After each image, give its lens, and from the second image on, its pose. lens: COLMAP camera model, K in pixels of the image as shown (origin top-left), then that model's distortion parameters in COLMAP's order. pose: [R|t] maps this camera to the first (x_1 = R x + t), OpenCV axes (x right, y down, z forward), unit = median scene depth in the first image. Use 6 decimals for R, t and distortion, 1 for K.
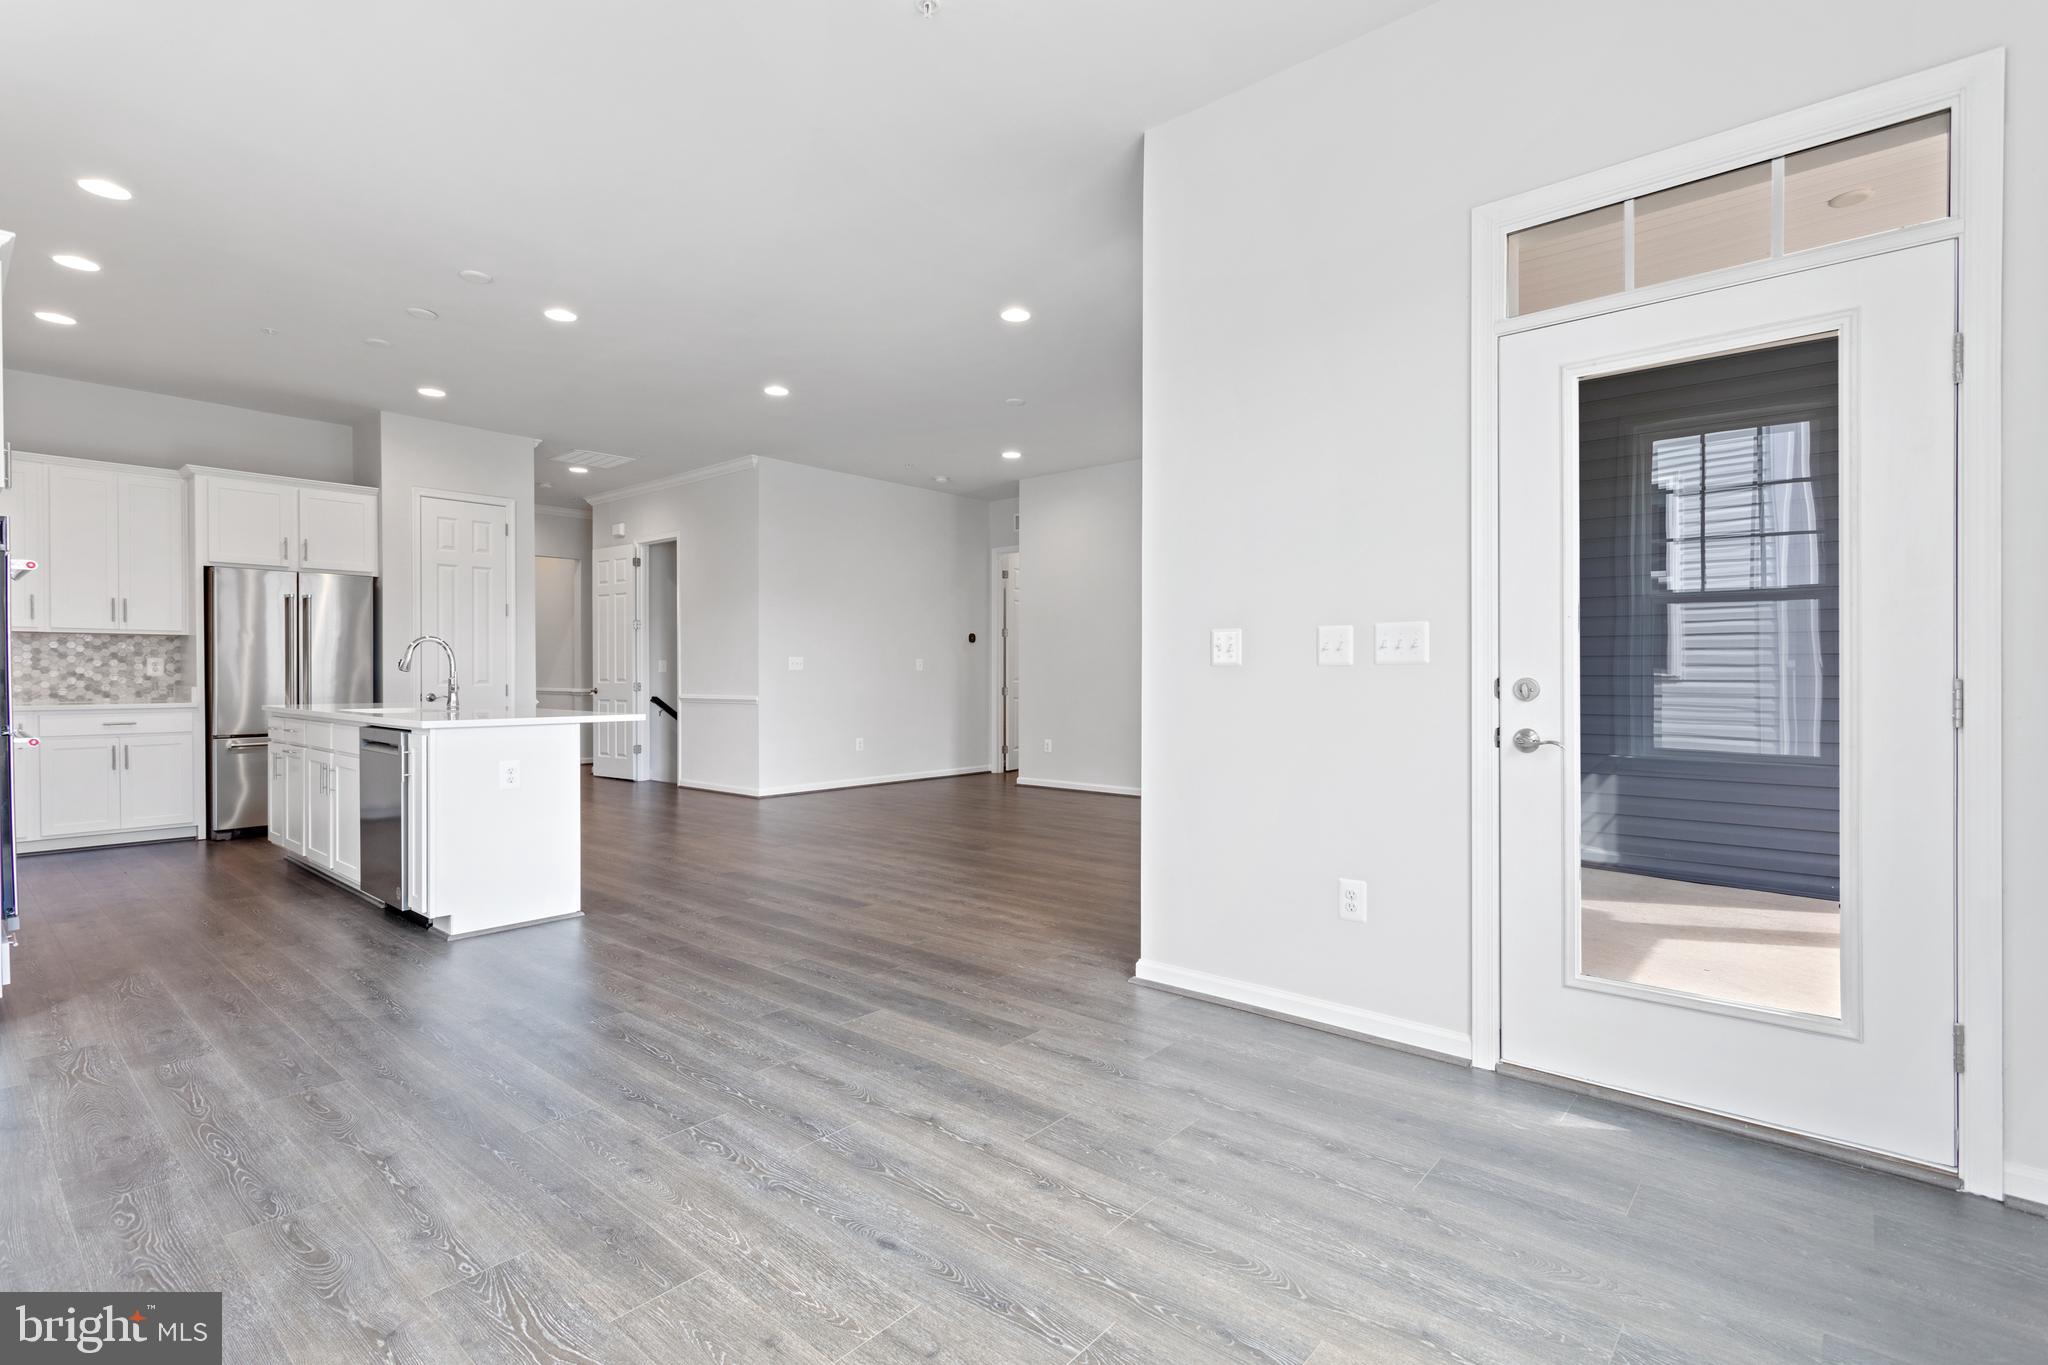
lens RADIAL K [[968.9, 0, 1019.0], [0, 968.9, 667.4], [0, 0, 1]] dist [0.000229, 0.000894]
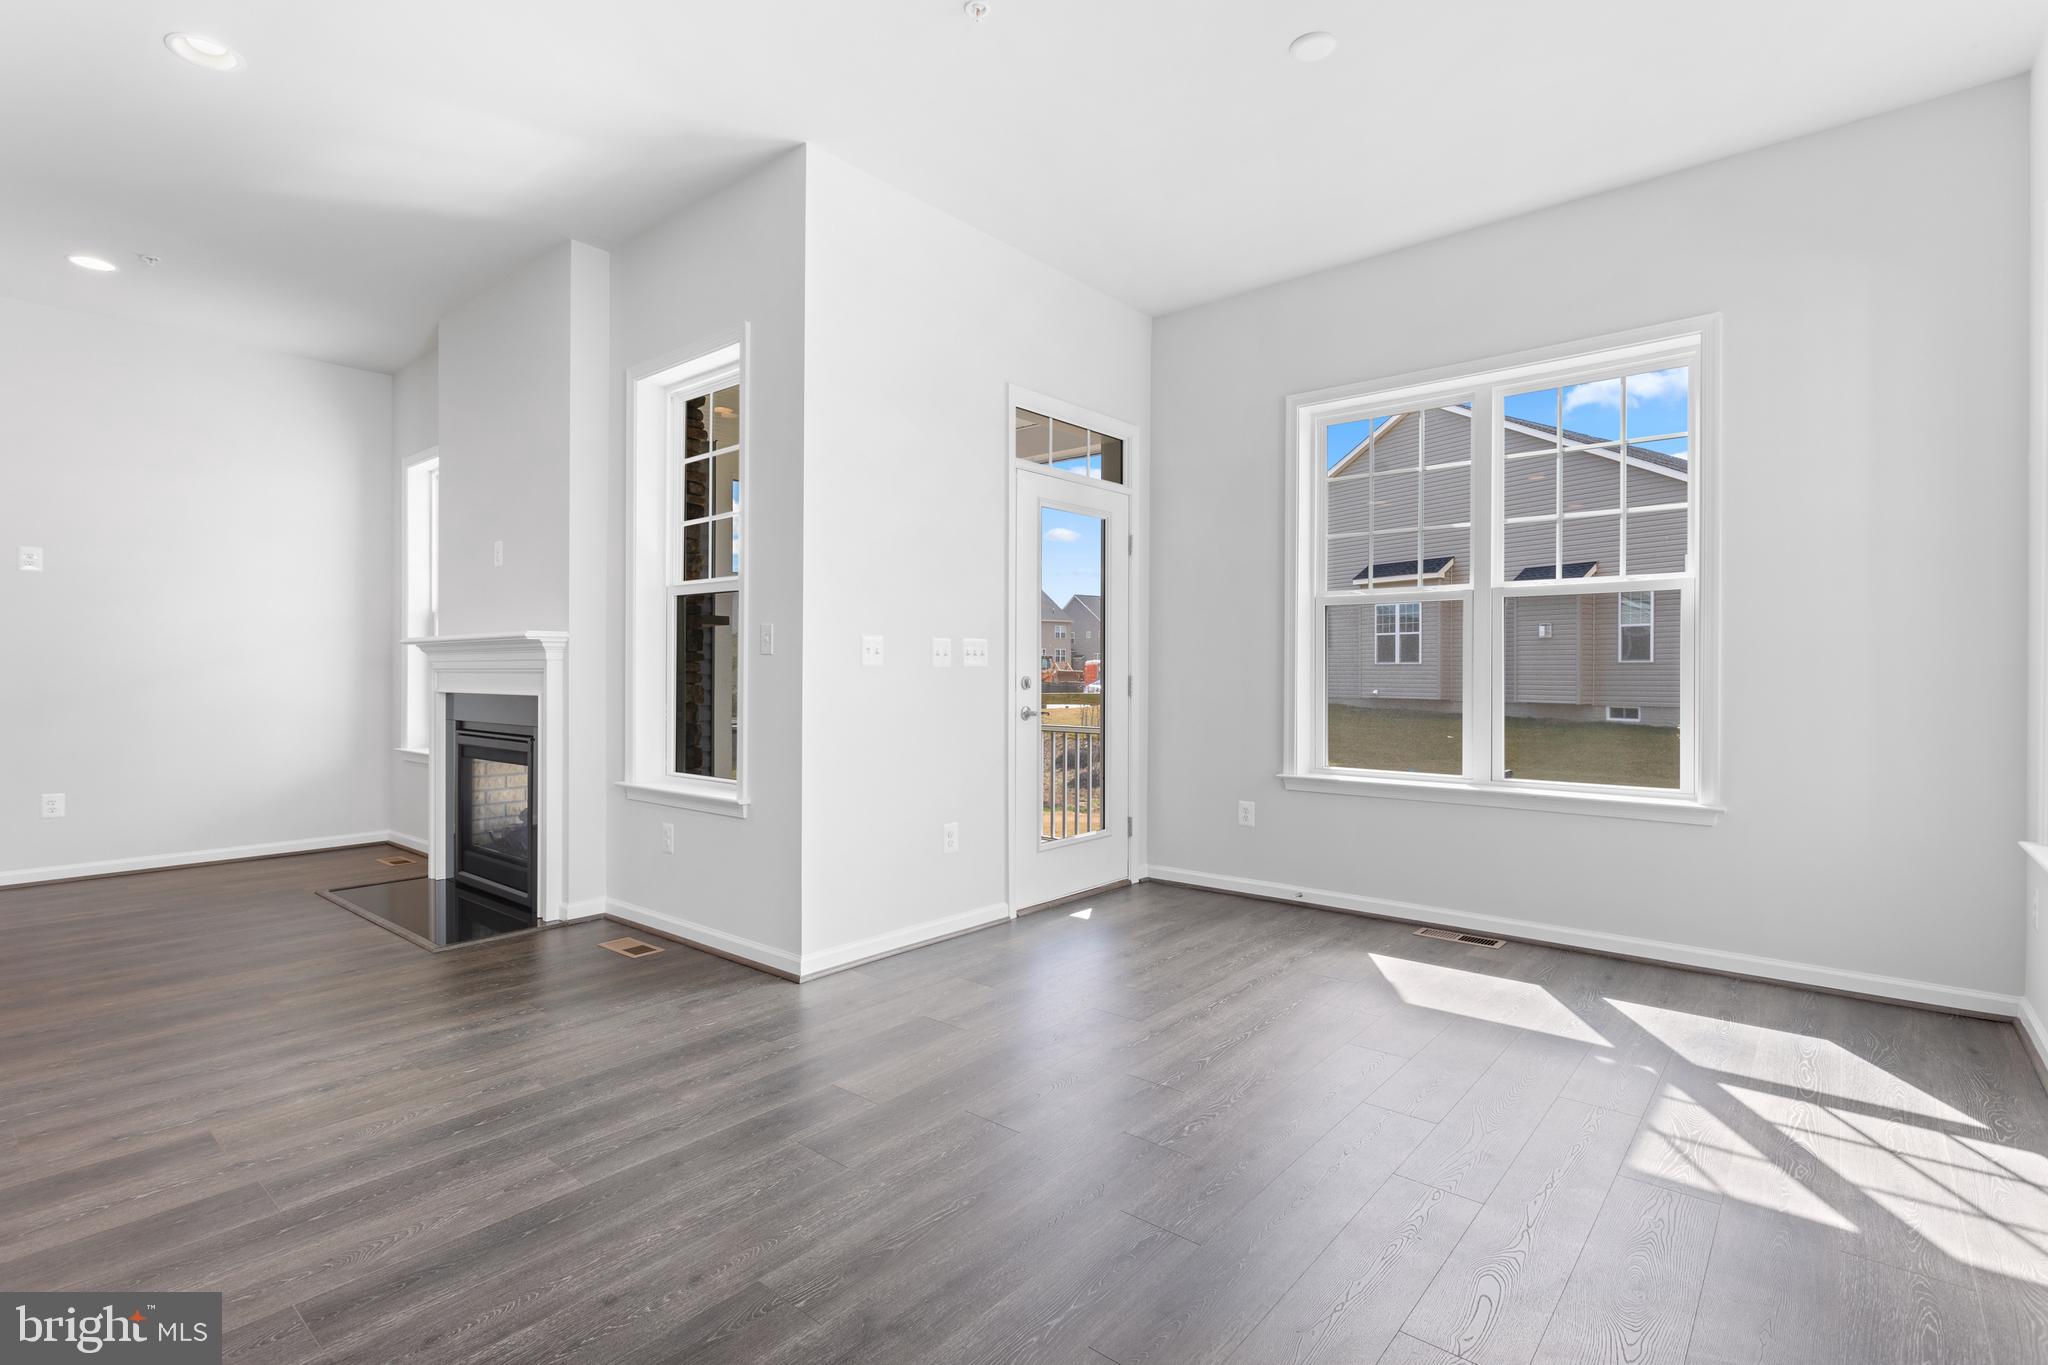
lens RADIAL K [[968.9, 0, 1019.0], [0, 968.9, 667.4], [0, 0, 1]] dist [0.000229, 0.000894]
pose [[-0.010969, 0.006755, 0.999917, -0.903528], [-0.005101, 0.999964, -0.006811, 0.005503], [-0.999927, -0.005176, -0.010934, 0.800983]]
